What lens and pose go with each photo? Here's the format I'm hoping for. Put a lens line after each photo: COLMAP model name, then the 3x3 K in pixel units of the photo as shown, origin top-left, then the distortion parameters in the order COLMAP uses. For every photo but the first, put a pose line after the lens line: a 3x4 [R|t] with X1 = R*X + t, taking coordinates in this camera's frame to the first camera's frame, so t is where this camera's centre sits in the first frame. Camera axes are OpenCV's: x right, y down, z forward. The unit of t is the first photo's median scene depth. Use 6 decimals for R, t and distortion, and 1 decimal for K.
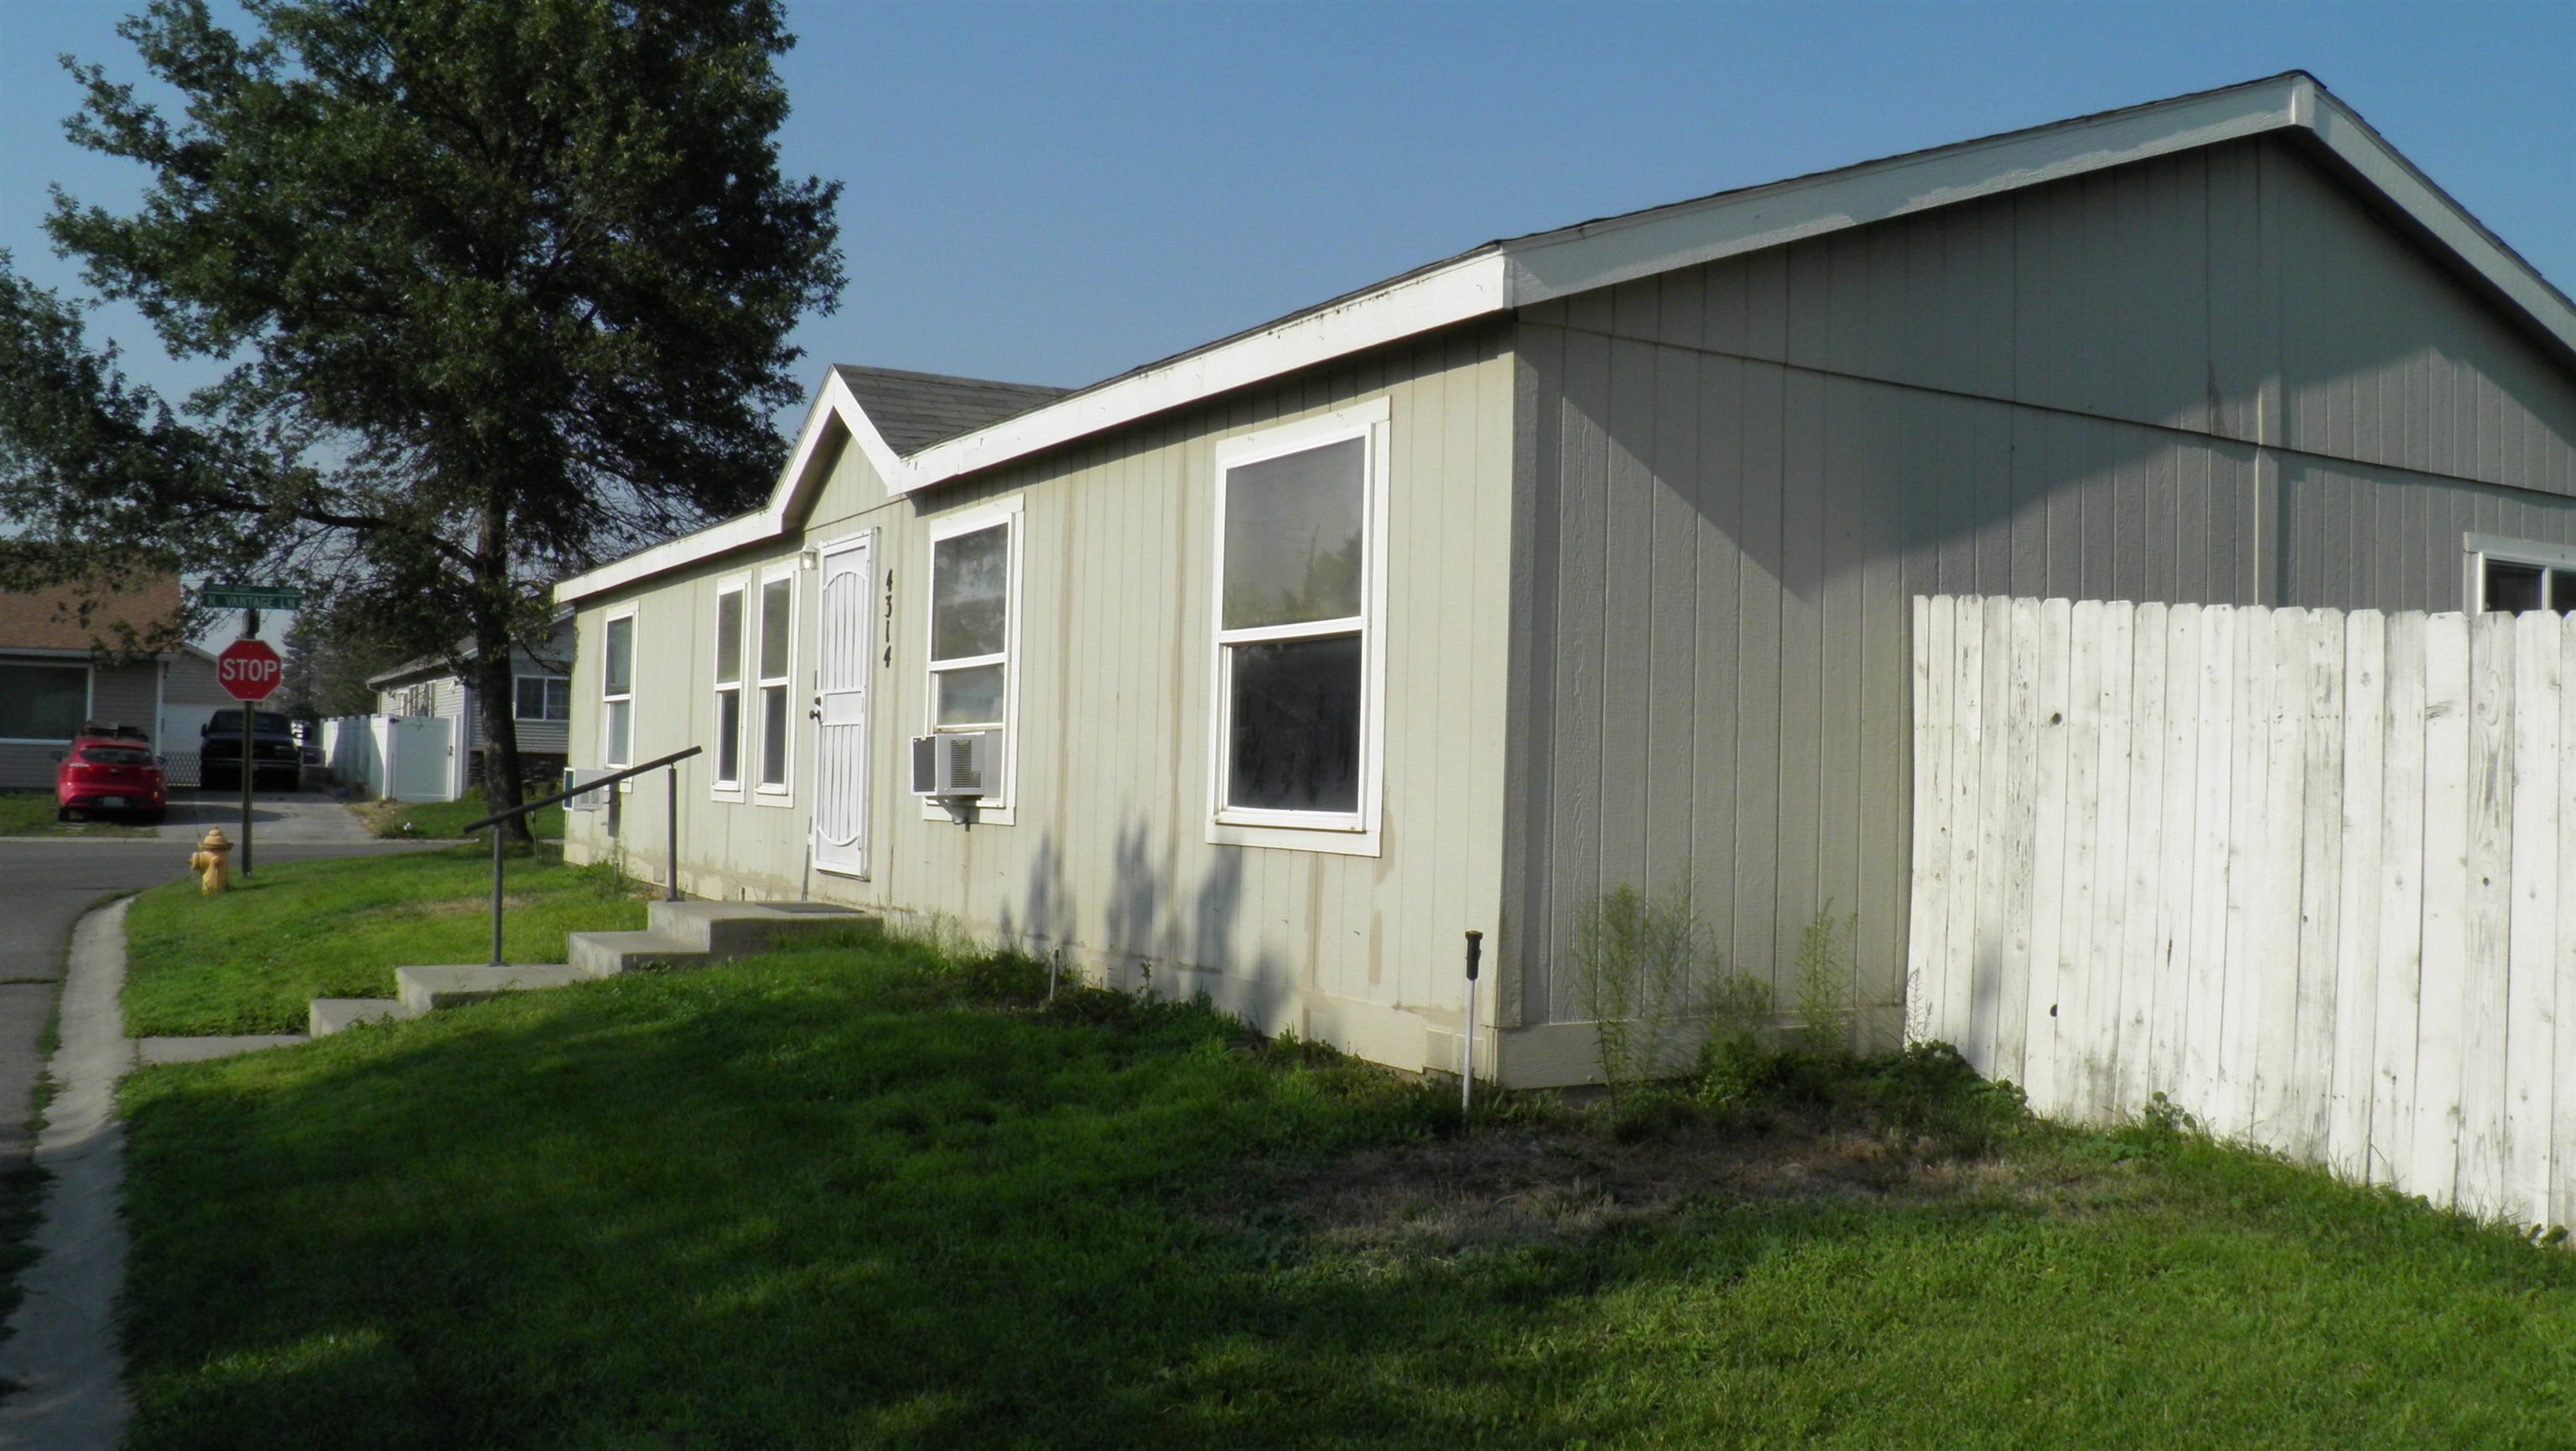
lens RADIAL K [[2155.1, 0, 1270.9], [0, 2155.1, 733.0], [0, 0, 1]] dist [-0.116151, 0.031252]
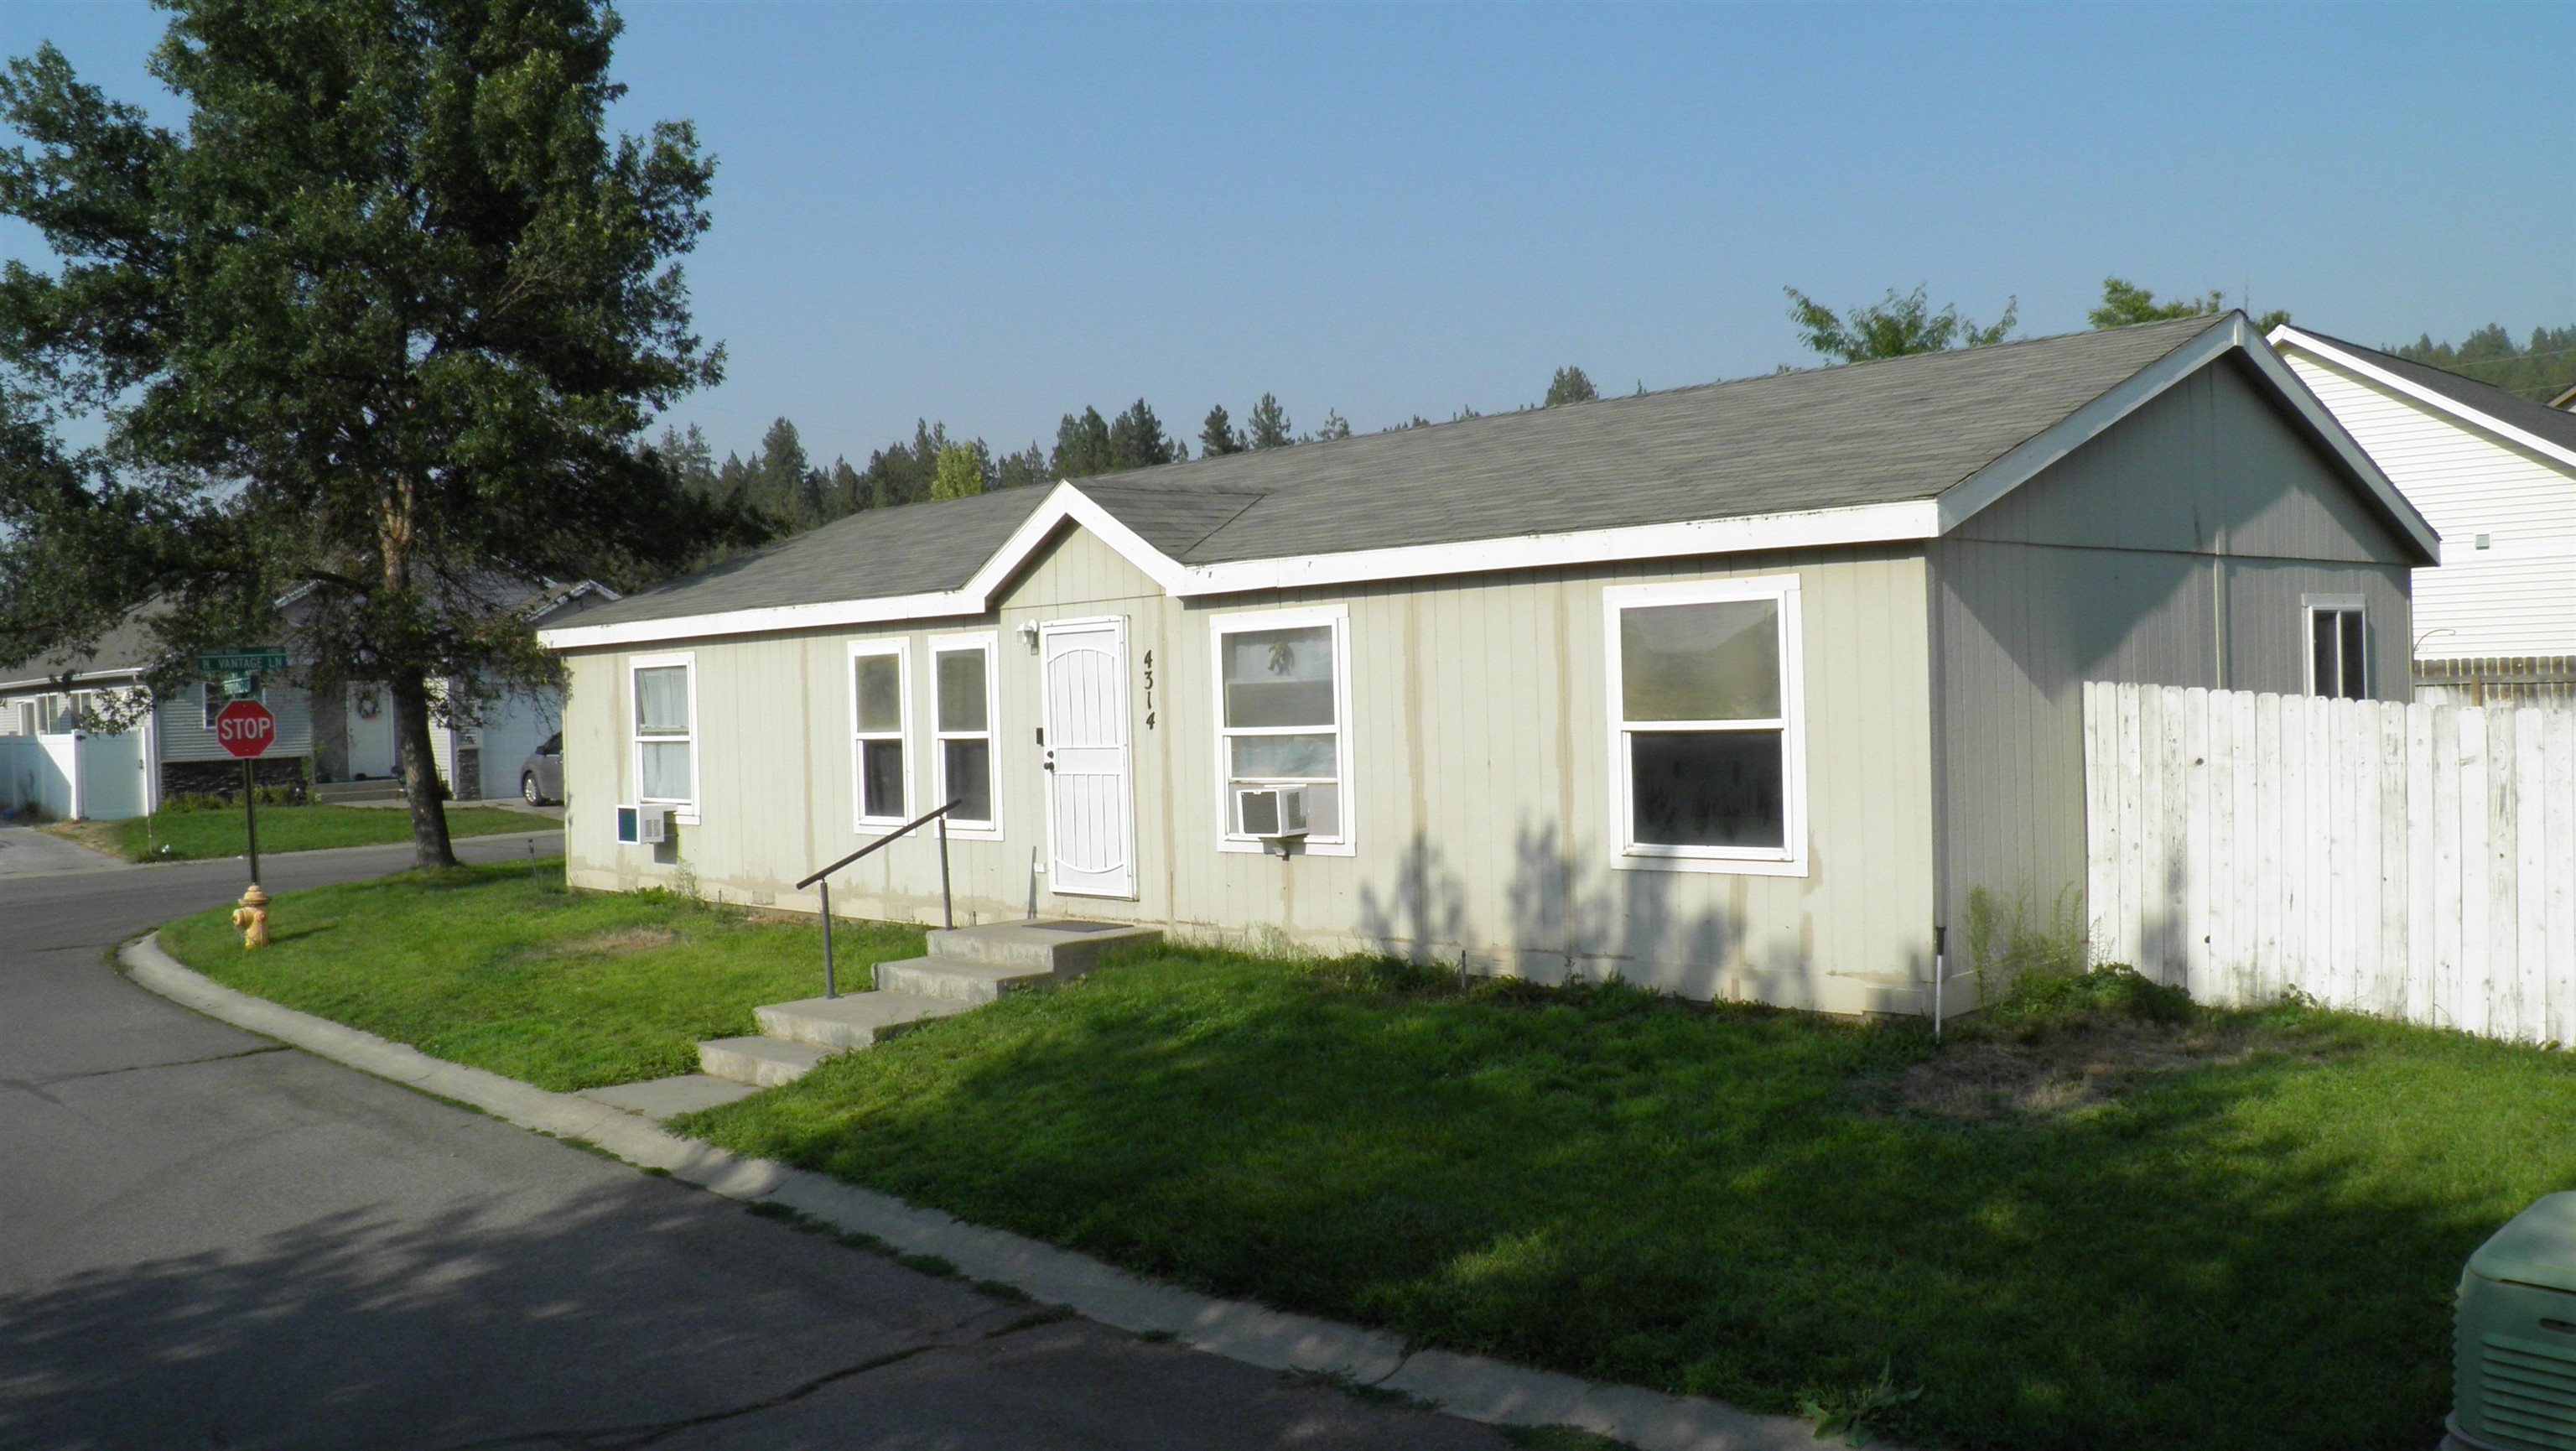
lens RADIAL K [[2155.1, 0, 1281.1], [0, 2155.1, 712.1], [0, 0, 1]] dist [-0.116151, 0.031252]
pose [[0.962808, -0.058923, 0.263684, -0.721453], [0.050687, 0.997994, 0.037936, -0.139459], [-0.265390, -0.023160, 0.963863, -0.367730]]
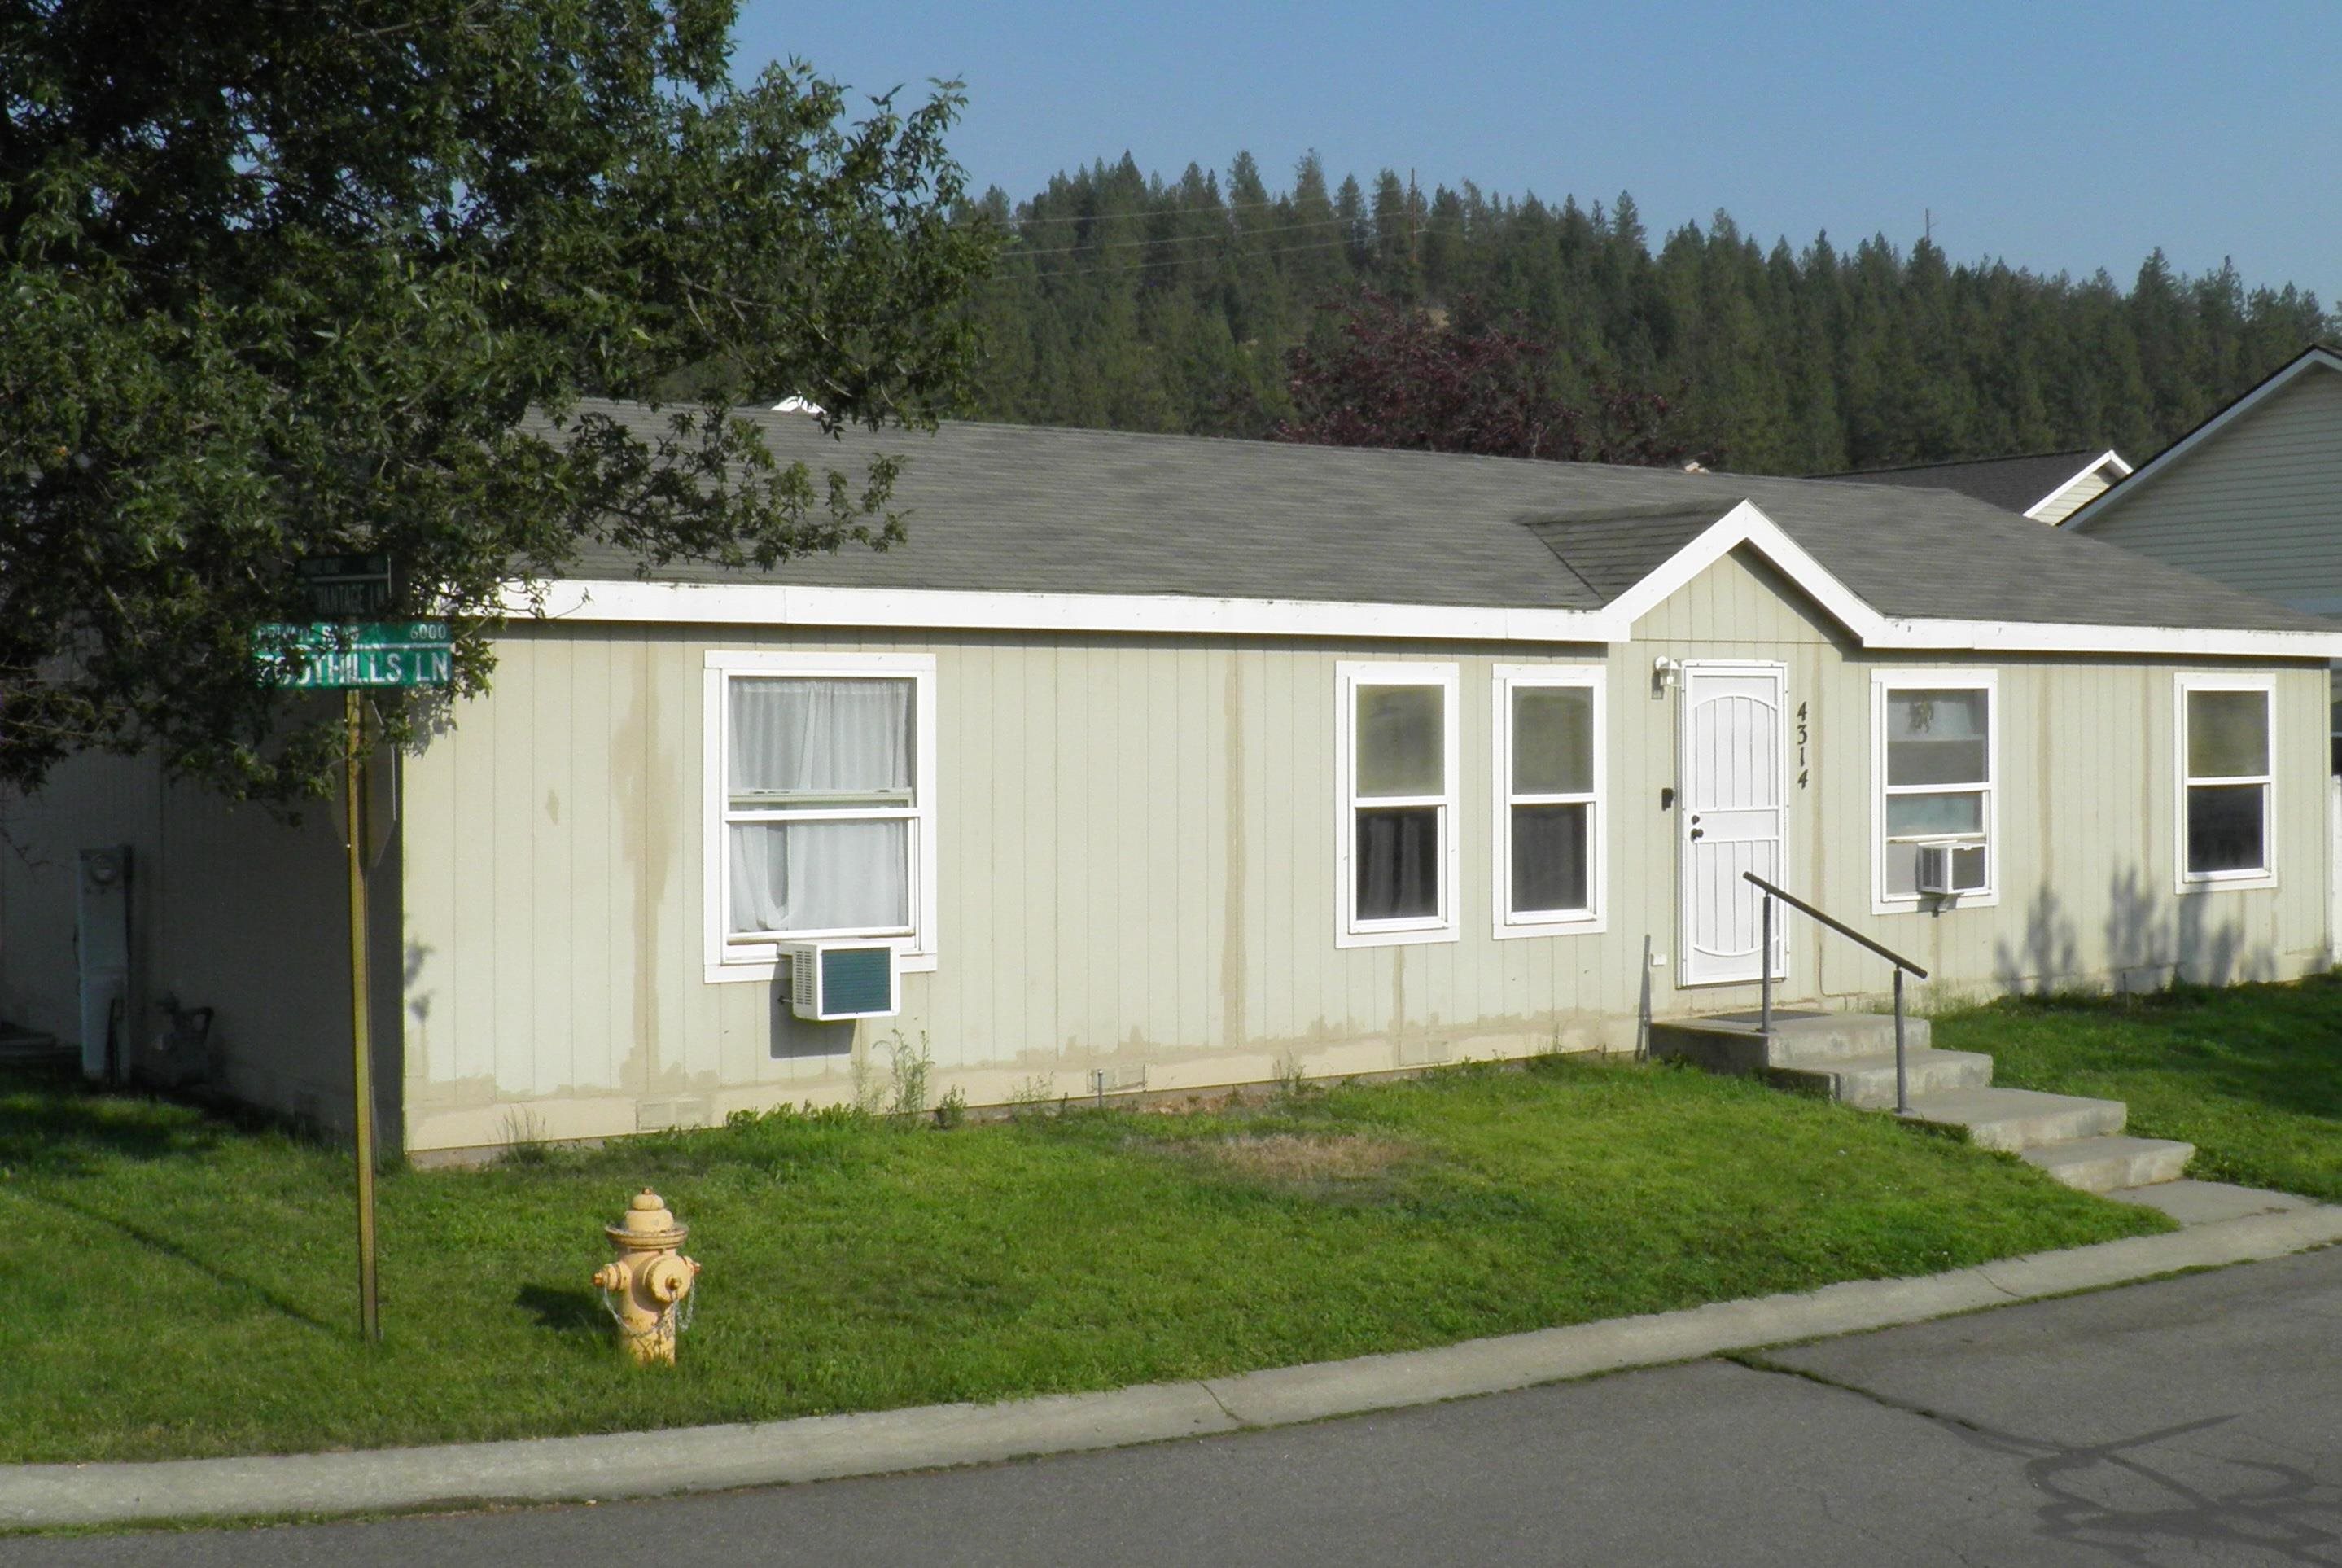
lens RADIAL K [[2911.9, 0, 1169.7], [0, 2911.9, 761.7], [0, 0, 1]] dist [-0.092199, 0.000000]
pose [[-0.115384, -0.016631, 0.993182, -2.748378], [-0.006750, 0.999850, 0.015958, -0.110817], [-0.993298, -0.004863, -0.115479, 2.502442]]
